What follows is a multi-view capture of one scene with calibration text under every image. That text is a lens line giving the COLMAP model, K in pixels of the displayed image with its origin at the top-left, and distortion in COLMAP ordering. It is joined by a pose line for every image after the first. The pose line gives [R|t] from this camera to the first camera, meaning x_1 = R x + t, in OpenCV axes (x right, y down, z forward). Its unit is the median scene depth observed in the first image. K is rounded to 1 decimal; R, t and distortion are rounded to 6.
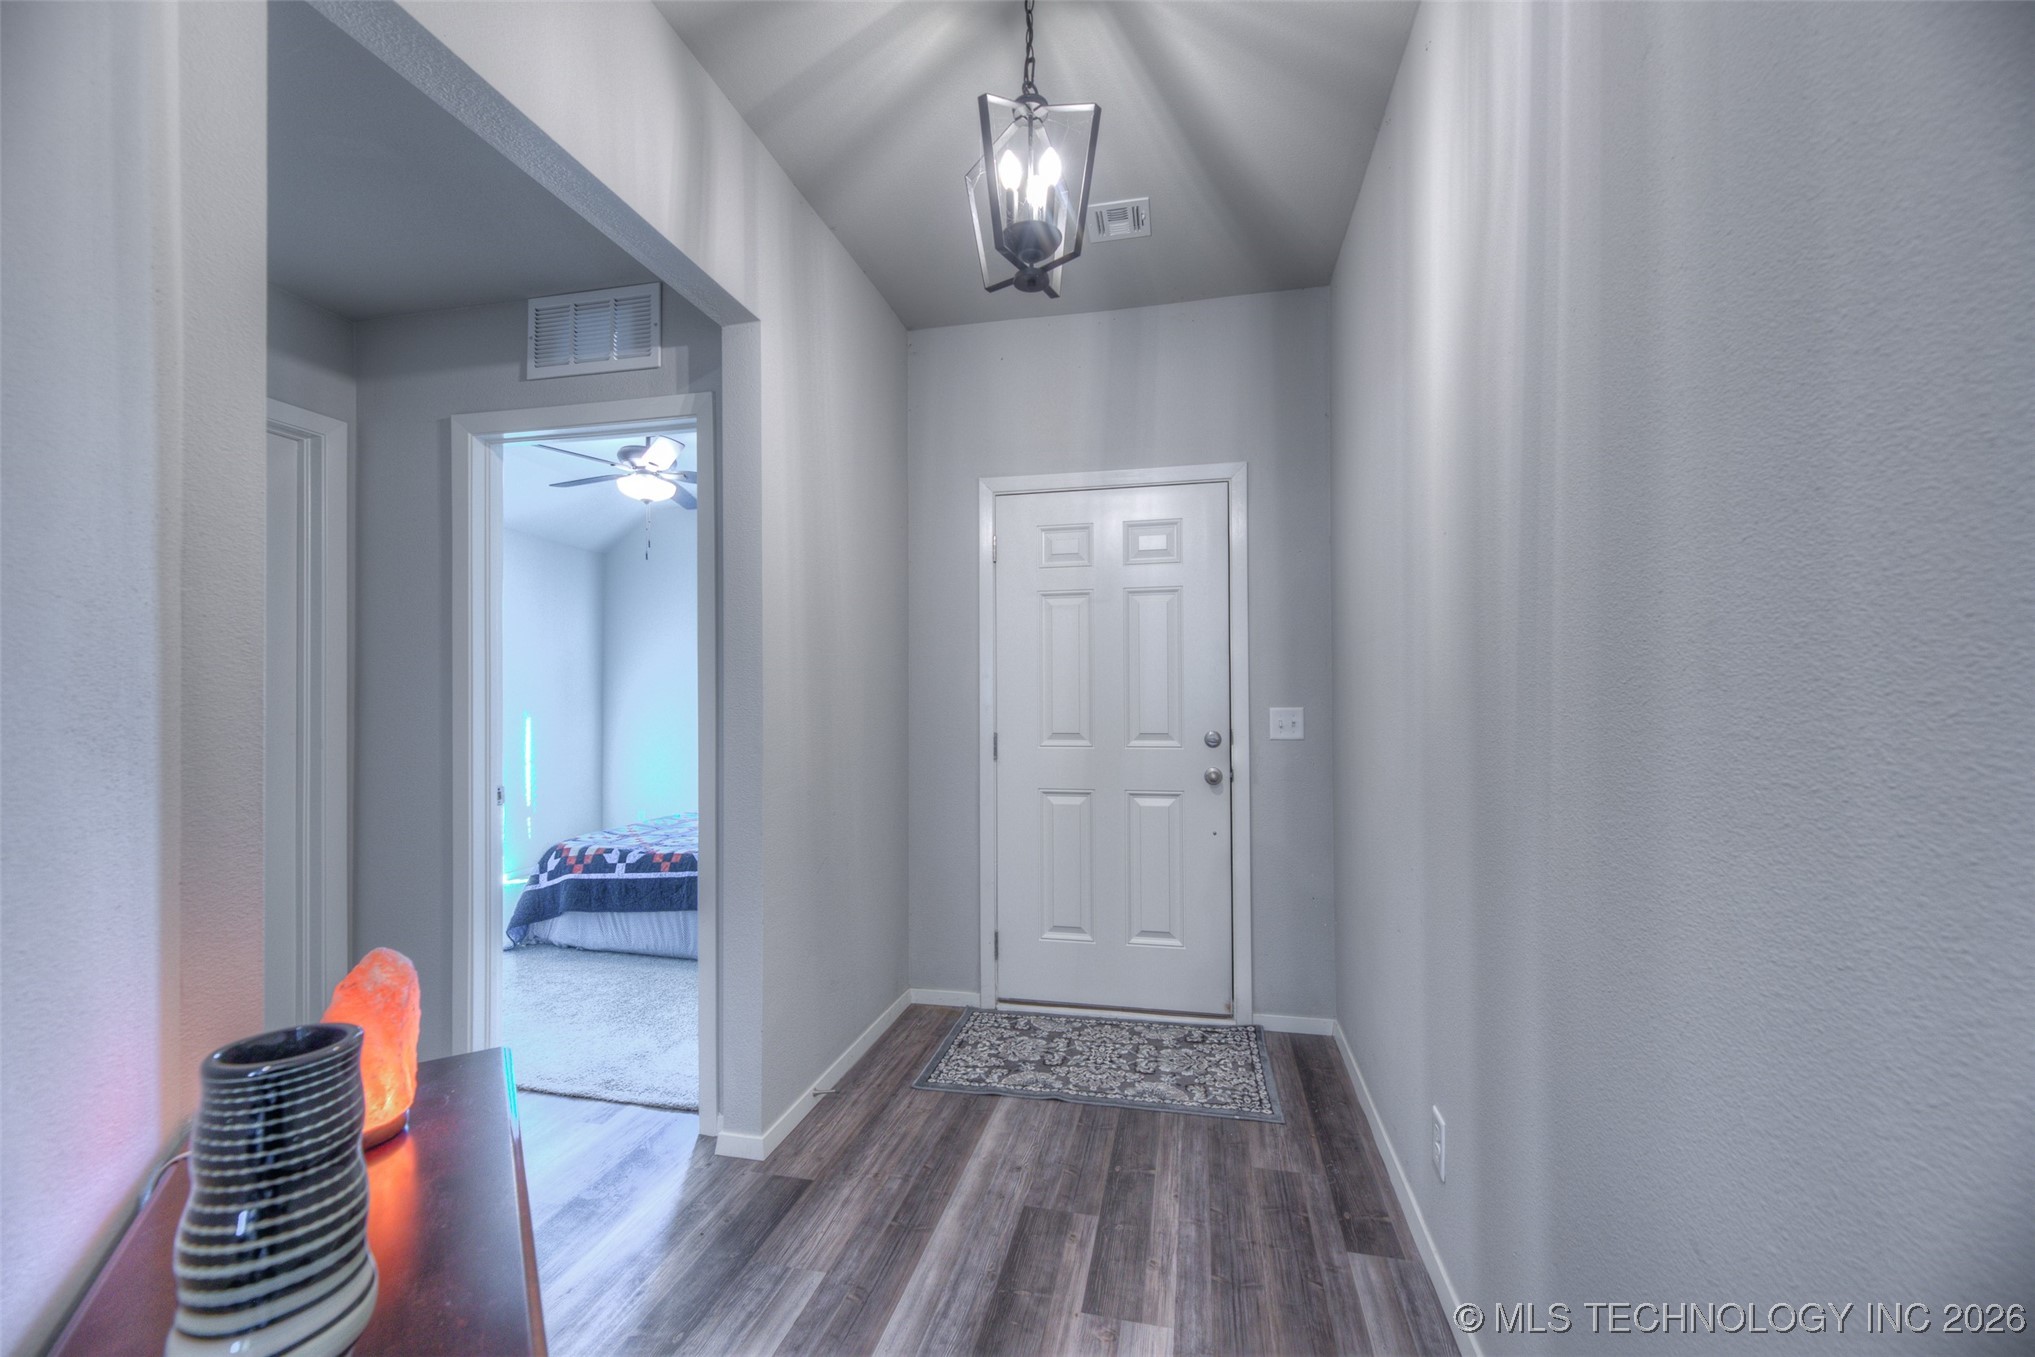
lens RADIAL K [[812.1, 0, 1016.1], [0, 812.1, 680.5], [0, 0, 1]] dist [0.010699, -0.001862]
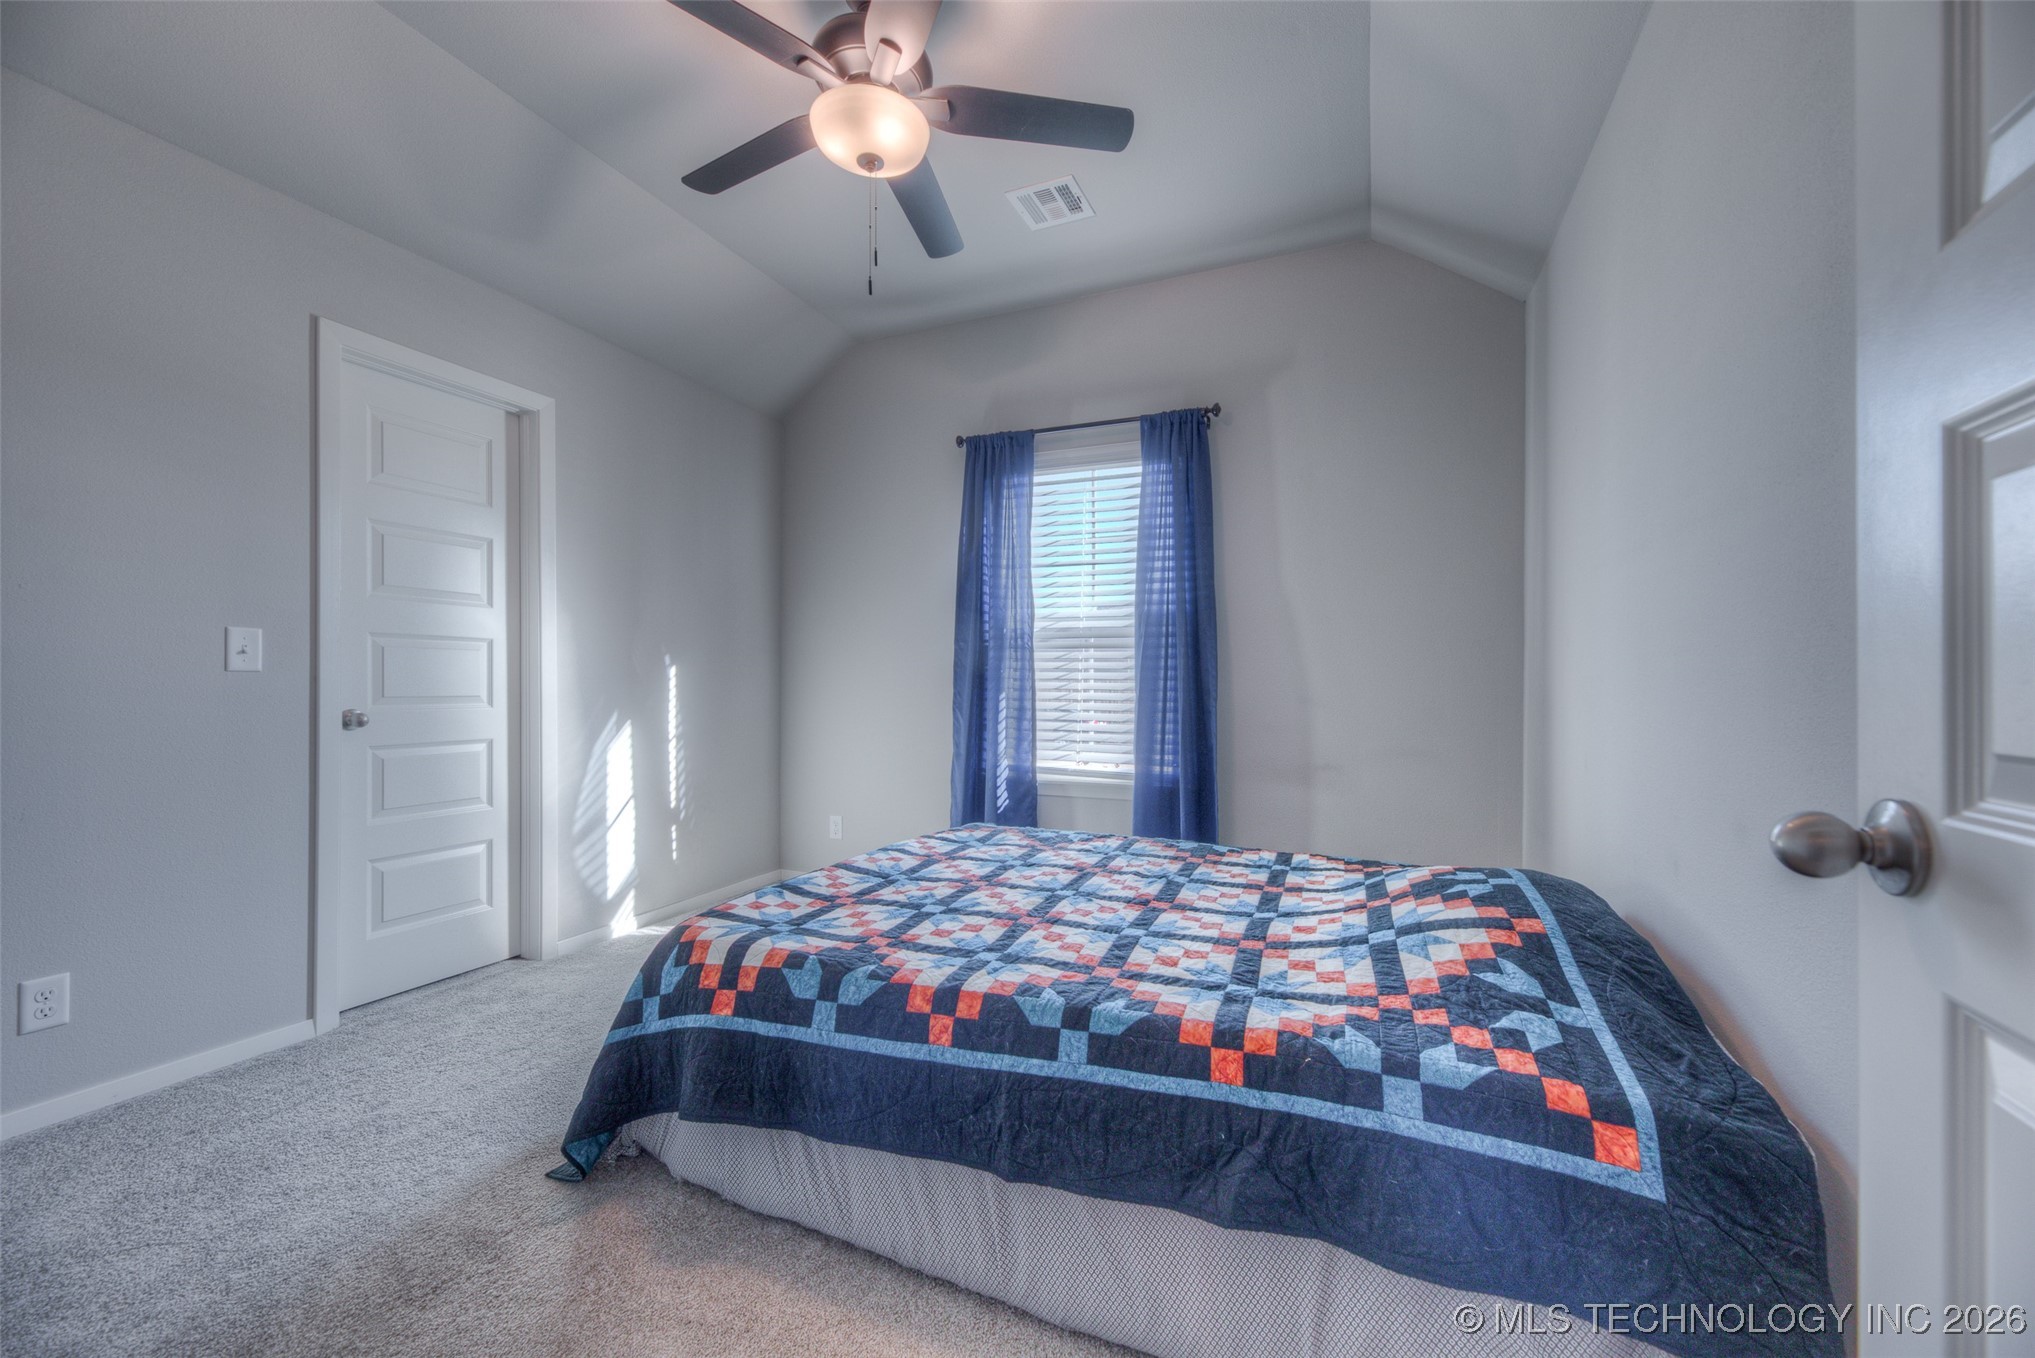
lens RADIAL K [[812.1, 0, 1022.0], [0, 812.1, 678.9], [0, 0, 1]] dist [0.010699, -0.001862]
pose [[0.981481, 0.010936, -0.191246, -0.322430], [-0.008118, 0.999847, 0.015515, 0.066682], [0.191386, -0.013675, 0.981420, 0.643274]]
